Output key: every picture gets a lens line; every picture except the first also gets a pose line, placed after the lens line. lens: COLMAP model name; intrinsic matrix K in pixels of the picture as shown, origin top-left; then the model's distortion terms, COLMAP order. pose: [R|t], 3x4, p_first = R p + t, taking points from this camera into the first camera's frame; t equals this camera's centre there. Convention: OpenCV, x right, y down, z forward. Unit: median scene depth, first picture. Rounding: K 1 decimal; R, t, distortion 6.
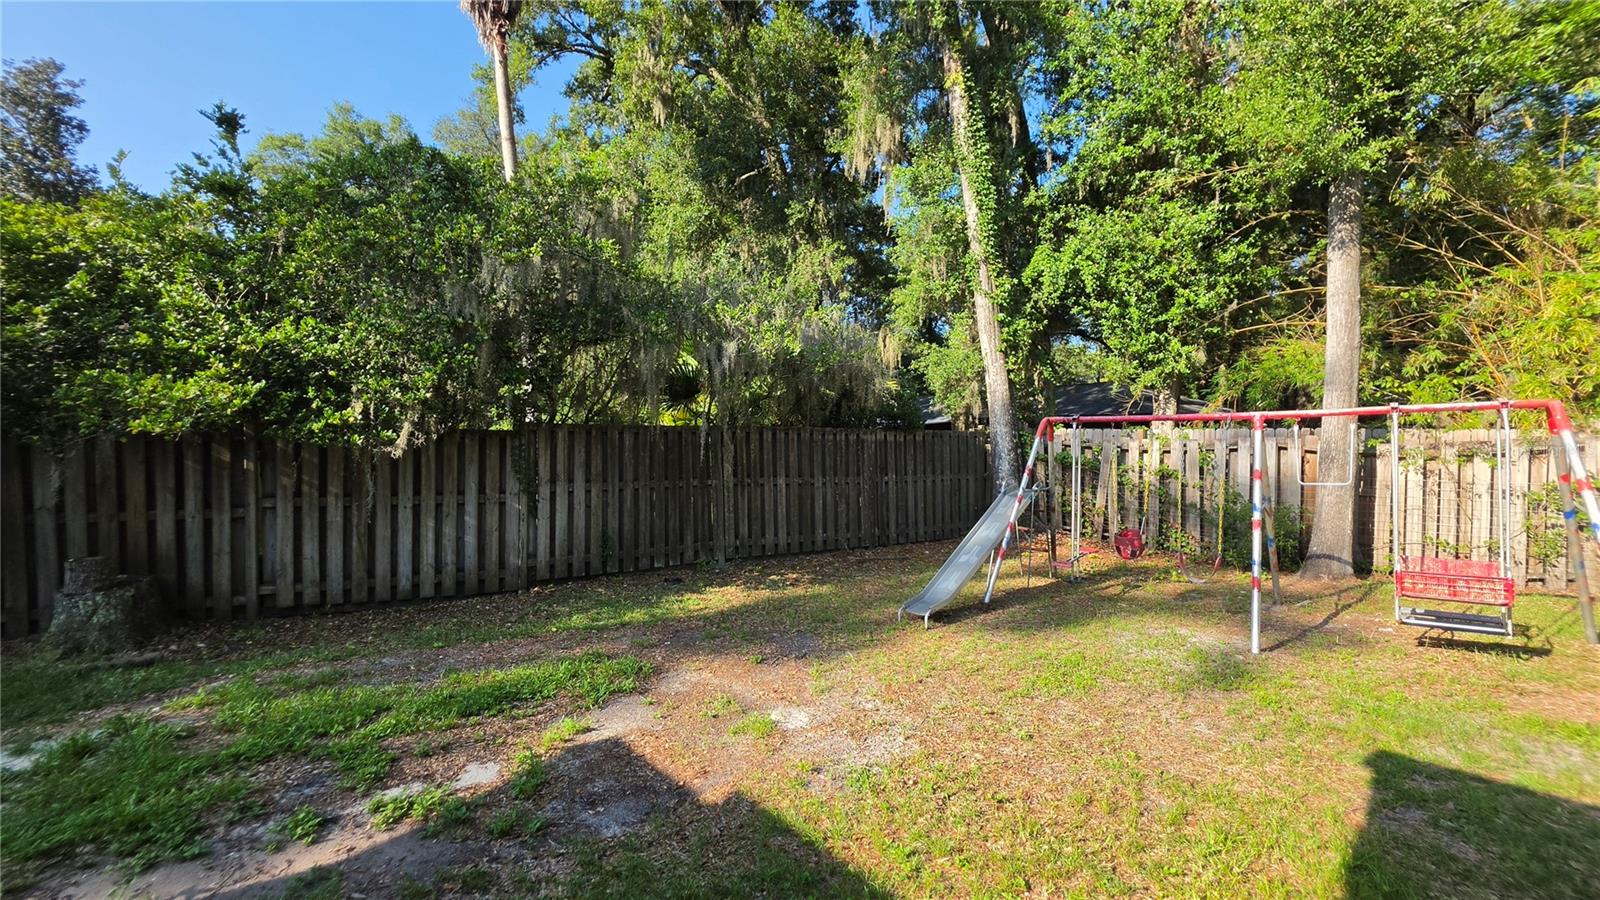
lens RADIAL K [[650.9, 0, 793.4], [0, 650.9, 449.2], [0, 0, 1]] dist [0.000359, 0.000805]
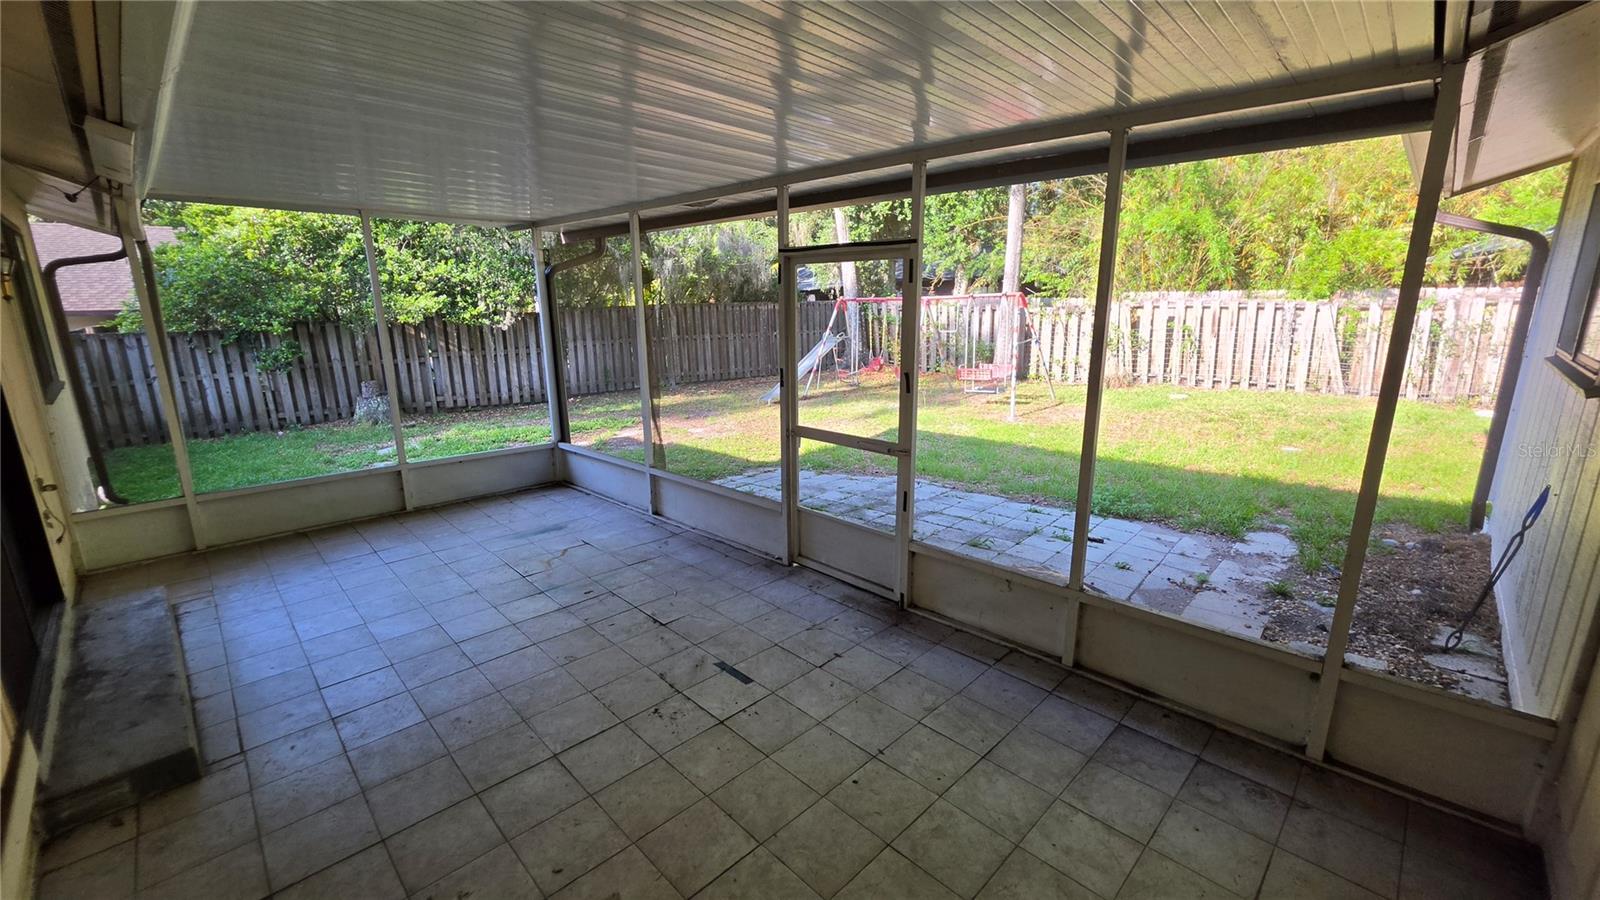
lens RADIAL K [[650.9, 0, 794.8], [0, 650.9, 448.5], [0, 0, 1]] dist [0.000359, 0.000805]
pose [[0.998314, -0.034313, 0.046819, 0.154762], [0.023285, 0.975564, 0.218476, -0.040365], [-0.053172, -0.217017, 0.974719, -0.918081]]
